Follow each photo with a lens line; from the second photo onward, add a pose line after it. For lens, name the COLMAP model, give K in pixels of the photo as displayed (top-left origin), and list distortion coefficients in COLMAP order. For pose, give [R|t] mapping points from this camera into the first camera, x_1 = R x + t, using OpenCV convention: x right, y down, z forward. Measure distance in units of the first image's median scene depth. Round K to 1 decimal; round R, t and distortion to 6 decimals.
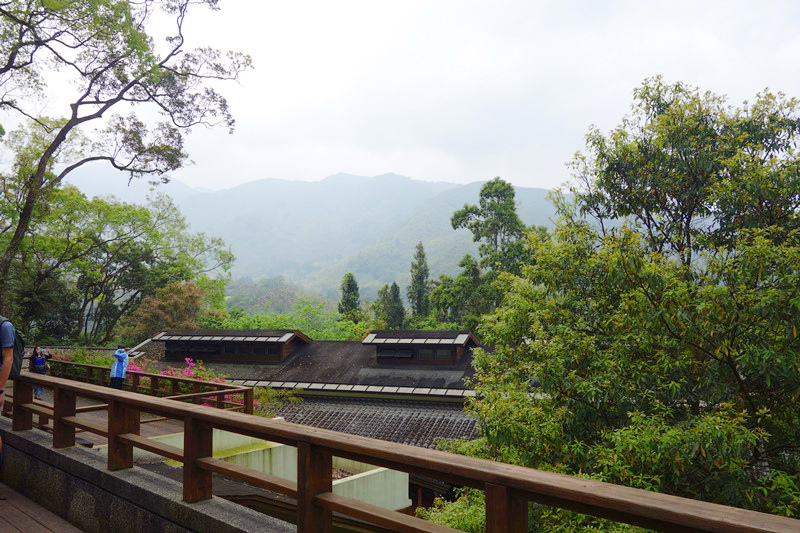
lens RADIAL K [[636.3, 0, 404.2], [0, 636.3, 271.2], [0, 0, 1]] dist [-0.000662, -0.007094]
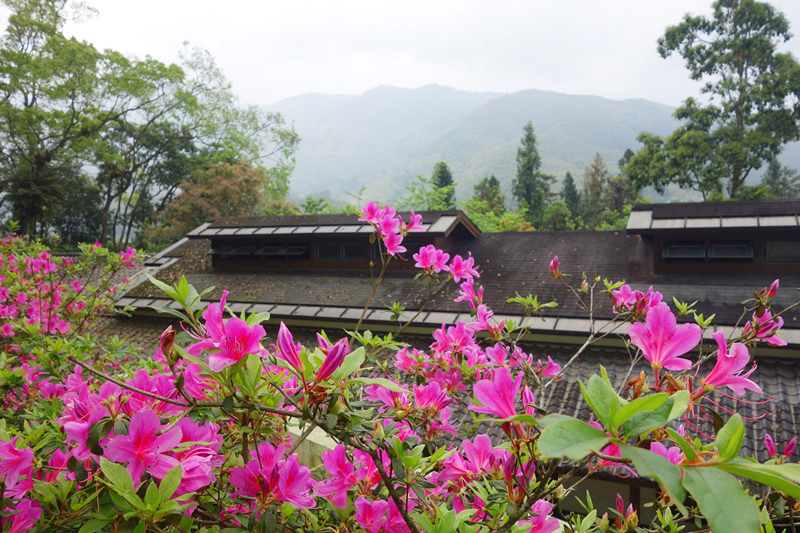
lens RADIAL K [[636.3, 0, 397.3], [0, 636.3, 263.8], [0, 0, 1]] dist [-0.000662, -0.007094]
pose [[0.996752, -0.007551, -0.080175, -0.096804], [0.017168, 0.992632, 0.119949, 0.039426], [0.078679, -0.120935, 0.989537, 0.263648]]
